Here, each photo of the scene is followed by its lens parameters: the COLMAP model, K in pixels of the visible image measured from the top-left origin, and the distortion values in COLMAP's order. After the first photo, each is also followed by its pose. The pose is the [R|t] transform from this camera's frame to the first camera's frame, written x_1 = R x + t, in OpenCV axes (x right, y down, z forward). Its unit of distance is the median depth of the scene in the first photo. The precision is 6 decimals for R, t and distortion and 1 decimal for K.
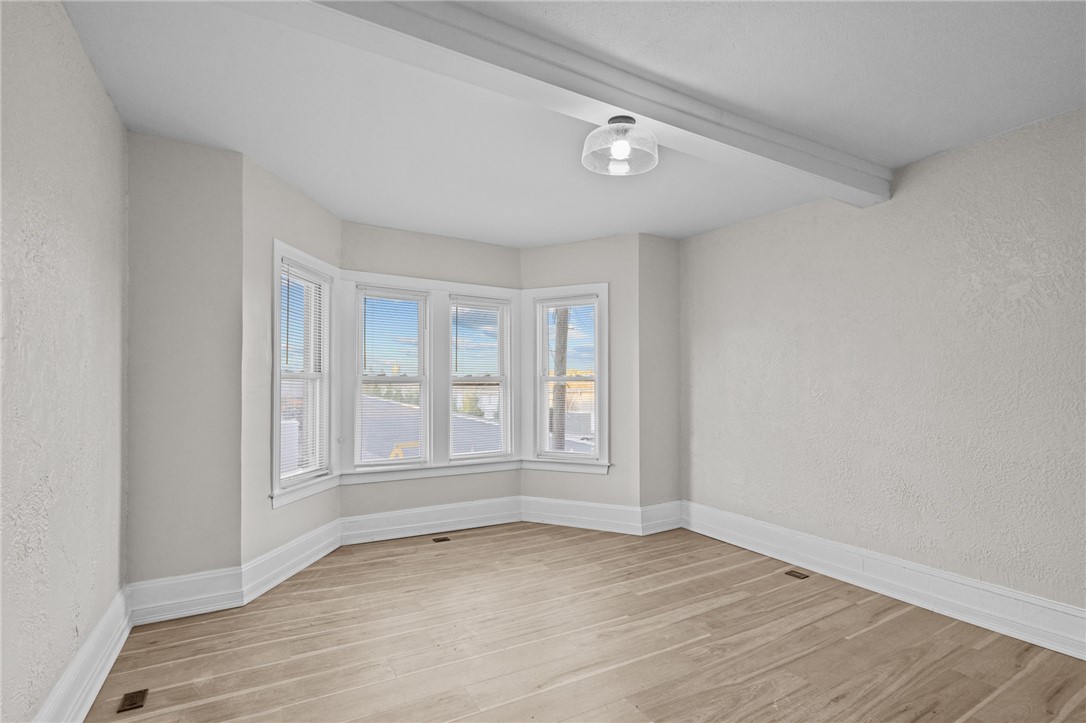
lens RADIAL K [[501.1, 0, 540.9], [0, 501.1, 377.5], [0, 0, 1]] dist [0.000005, 0.000306]
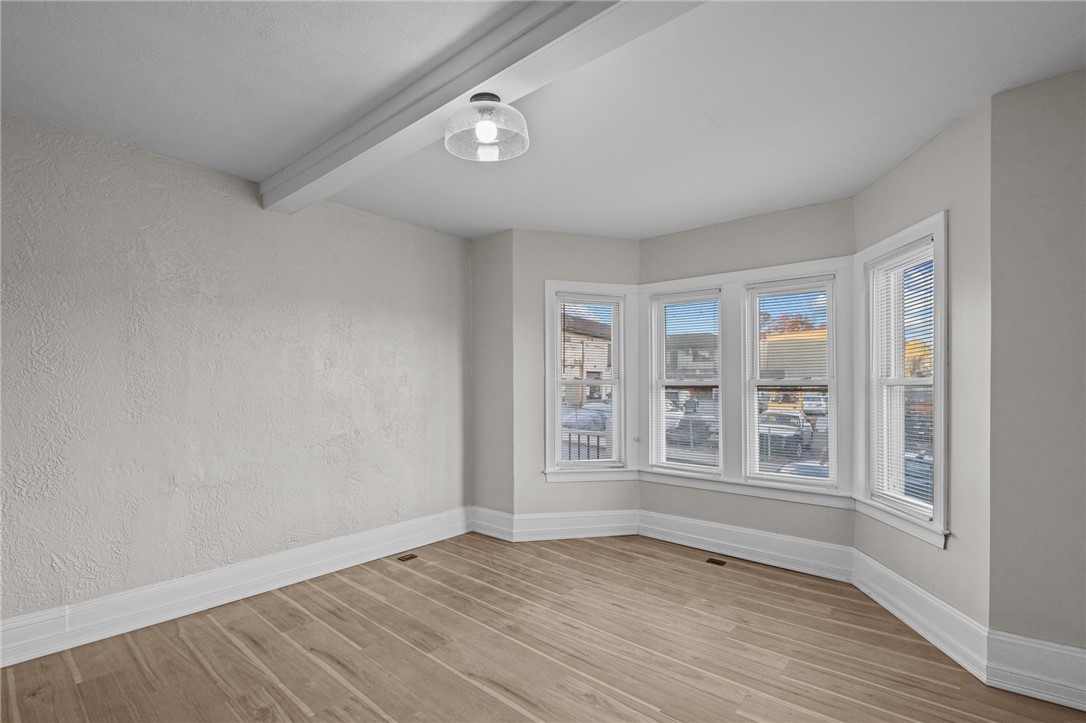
lens RADIAL K [[497.5, 0, 543.9], [0, 497.5, 385.1], [0, 0, 1]] dist [0.001293, -0.000493]
pose [[0.346446, -0.004209, -0.938060, 0.620272], [0.011545, 0.999933, -0.000222, 0.002859], [0.937999, -0.010753, 0.346471, 0.467898]]
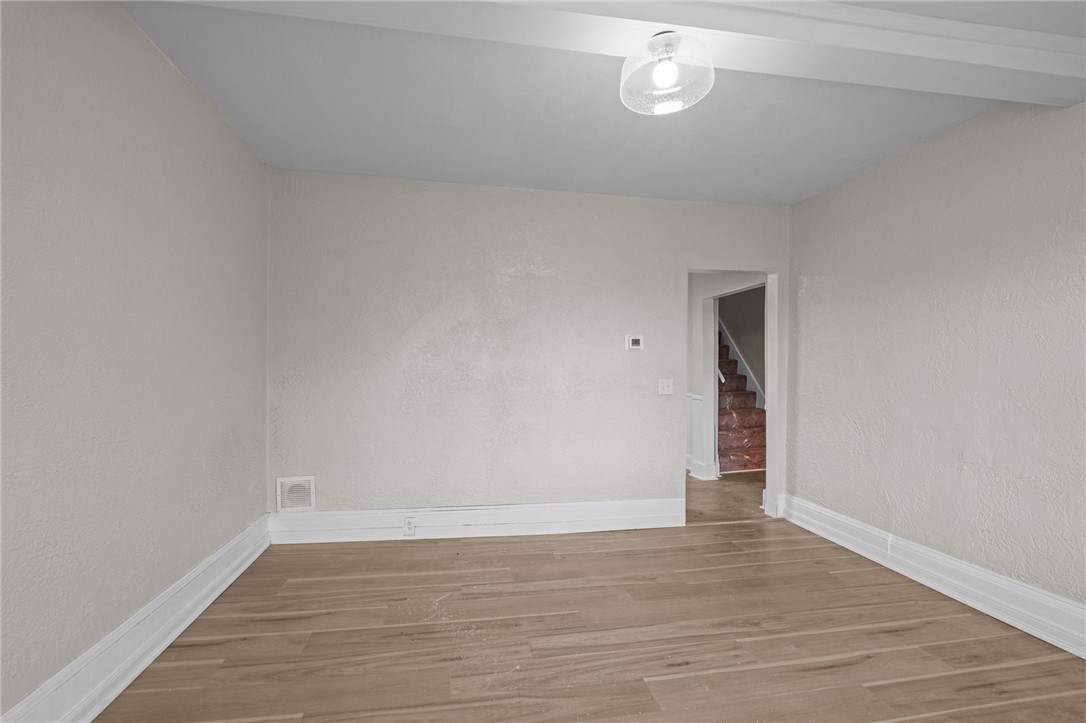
lens RADIAL K [[502.1, 0, 544.6], [0, 502.1, 363.9], [0, 0, 1]] dist [-0.000288, -0.000086]
pose [[-0.944668, -0.006656, 0.327960, 0.043844], [-0.012764, 0.999783, -0.016475, 0.025616], [-0.327779, -0.019749, -0.944548, 1.099231]]
